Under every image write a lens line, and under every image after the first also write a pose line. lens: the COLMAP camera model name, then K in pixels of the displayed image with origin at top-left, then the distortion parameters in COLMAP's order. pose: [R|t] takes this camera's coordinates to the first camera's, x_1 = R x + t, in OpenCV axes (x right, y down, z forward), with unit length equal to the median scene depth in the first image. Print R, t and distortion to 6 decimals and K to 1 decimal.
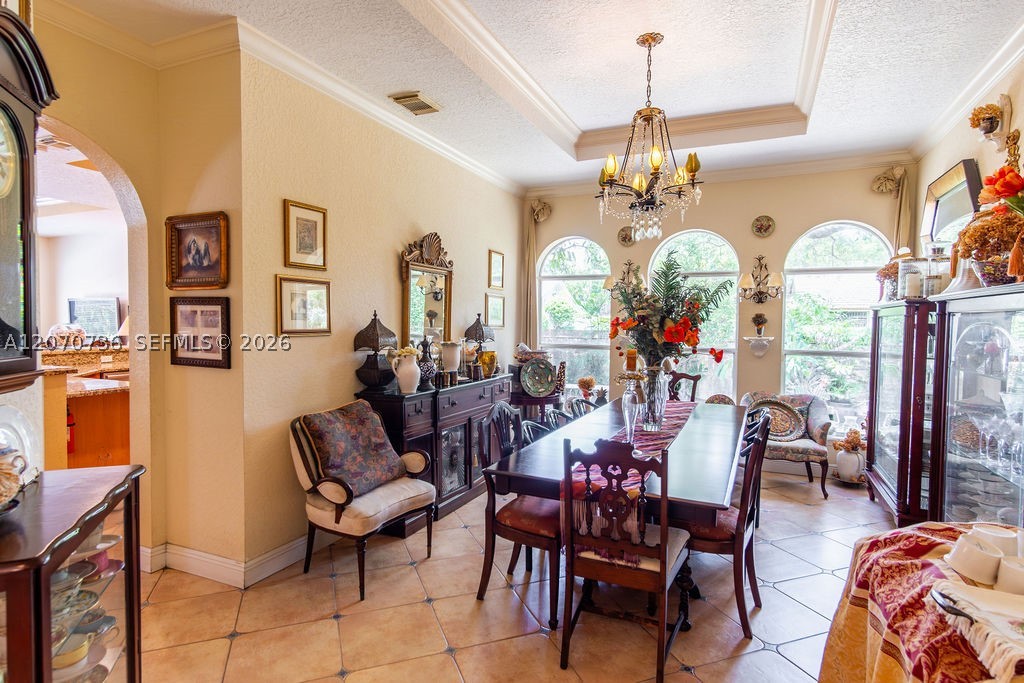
lens RADIAL K [[547.2, 0, 558.7], [0, 547.2, 349.5], [0, 0, 1]] dist [-0.007812, 0.007329]
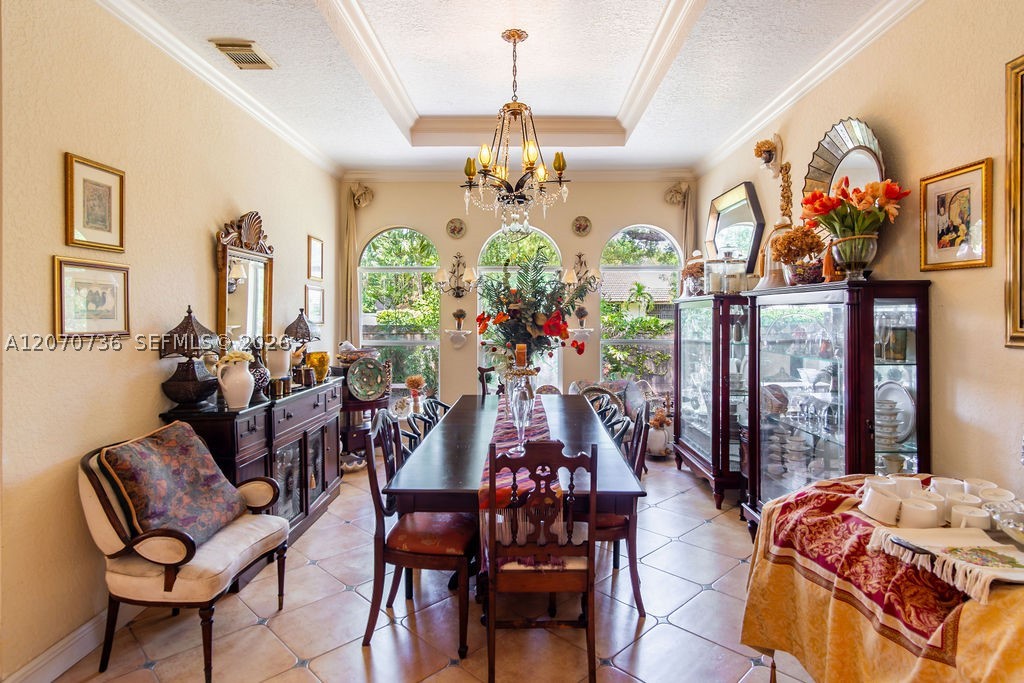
lens RADIAL K [[547.2, 0, 534.9], [0, 547.2, 322.9], [0, 0, 1]] dist [-0.007812, 0.007329]
pose [[0.911304, -0.016946, 0.411385, -0.212651], [0.031804, 0.999065, -0.029297, -0.008194], [-0.410504, 0.039782, 0.910991, 0.086529]]
